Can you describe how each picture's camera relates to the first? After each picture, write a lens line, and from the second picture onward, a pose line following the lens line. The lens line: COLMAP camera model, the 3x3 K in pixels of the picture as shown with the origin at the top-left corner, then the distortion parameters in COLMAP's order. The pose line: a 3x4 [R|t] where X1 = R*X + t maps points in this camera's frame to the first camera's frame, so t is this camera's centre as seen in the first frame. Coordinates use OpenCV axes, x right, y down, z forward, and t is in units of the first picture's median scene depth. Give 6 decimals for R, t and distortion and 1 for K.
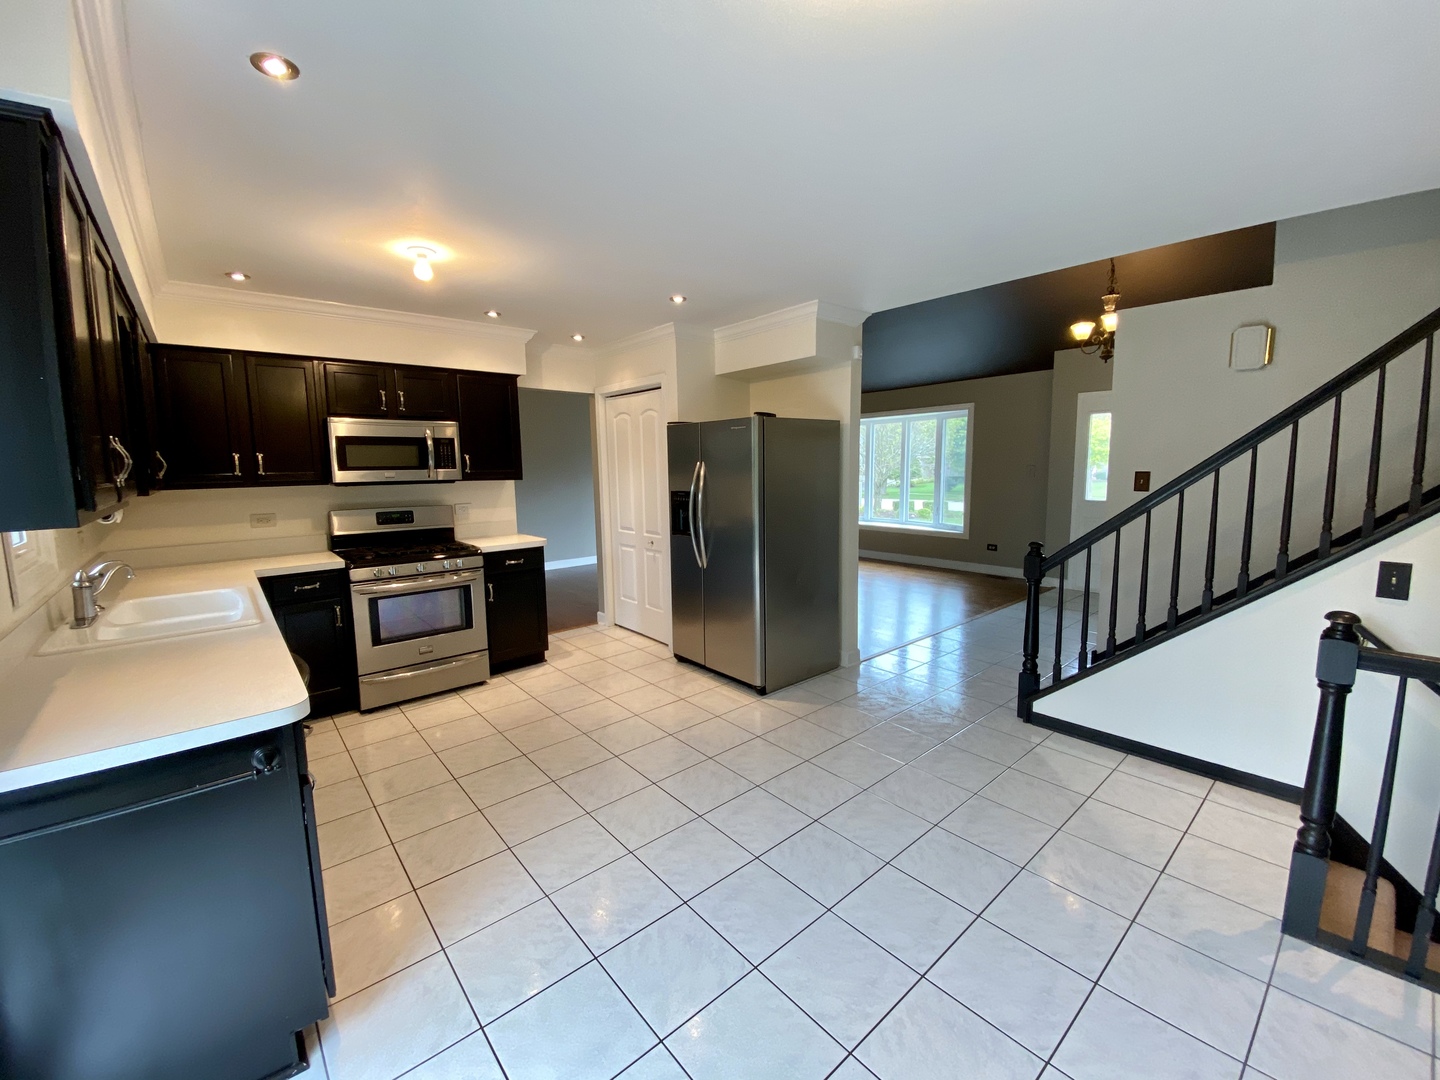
lens RADIAL K [[585.7, 0, 732.0], [0, 585.7, 537.8], [0, 0, 1]] dist [-0.001088, -0.008958]
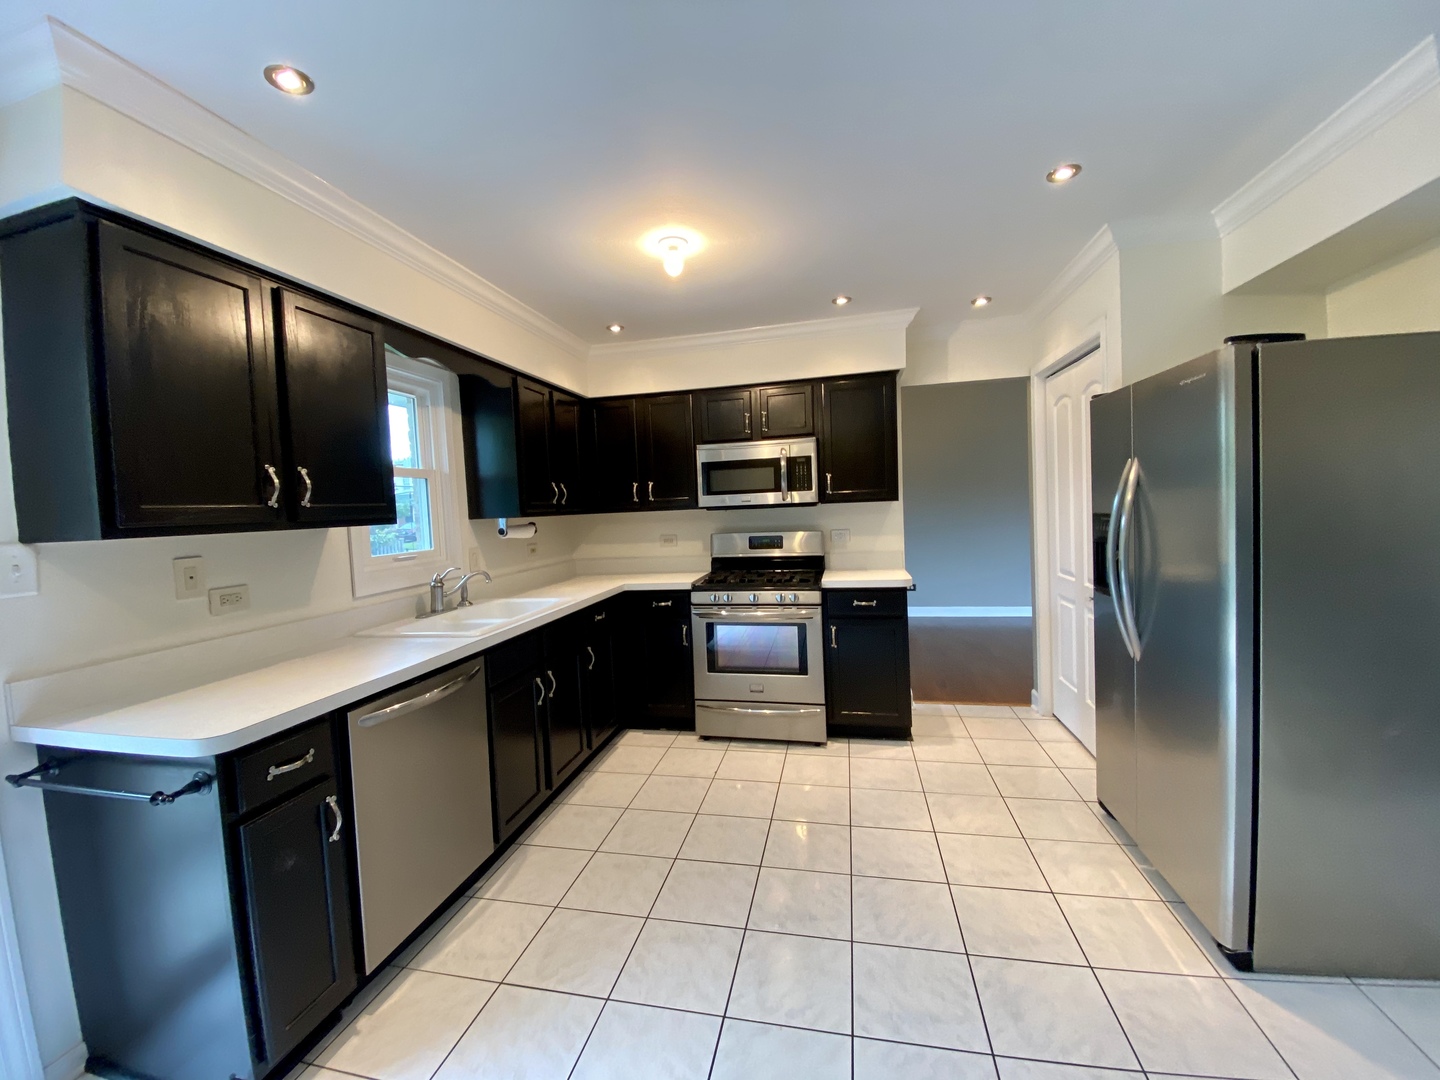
lens RADIAL K [[585.7, 0, 721.7], [0, 585.7, 539.4], [0, 0, 1]] dist [-0.001088, -0.008958]
pose [[0.564196, 0.029600, -0.825110, 0.178980], [-0.066728, 0.997723, -0.009835, -0.025865], [0.822940, 0.060607, 0.564886, 0.400735]]
